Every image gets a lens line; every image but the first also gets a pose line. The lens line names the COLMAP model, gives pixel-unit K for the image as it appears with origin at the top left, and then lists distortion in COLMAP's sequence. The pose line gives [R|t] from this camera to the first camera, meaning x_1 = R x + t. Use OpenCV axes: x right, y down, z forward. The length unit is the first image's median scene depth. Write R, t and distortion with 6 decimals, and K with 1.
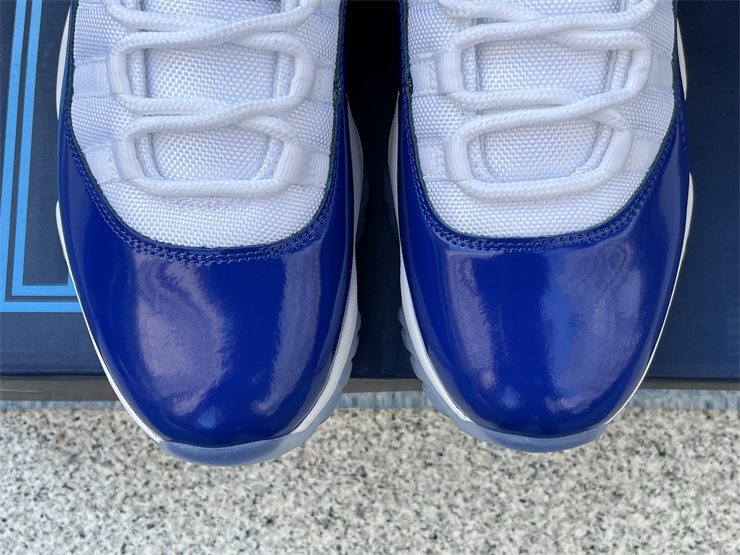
lens RADIAL K [[1045.7, 0, 355.5], [0, 1045.7, 278.6], [0, 0, 1]] dist [0.059972, -0.238750]
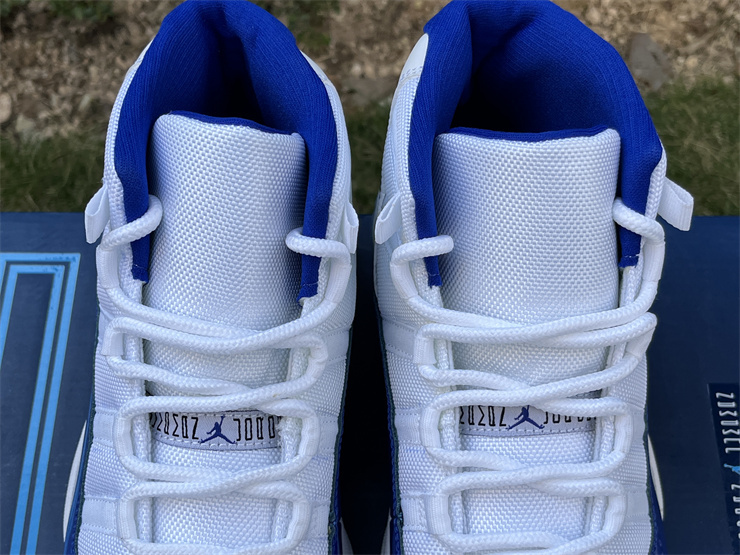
lens RADIAL K [[1045.7, 0, 355.5], [0, 1045.7, 278.6], [0, 0, 1]] dist [0.059972, -0.238750]
pose [[0.999957, 0.005674, 0.007346, -0.003184], [-0.003460, 0.962238, -0.272188, -0.139428], [-0.008613, 0.272151, 0.962216, -0.090538]]
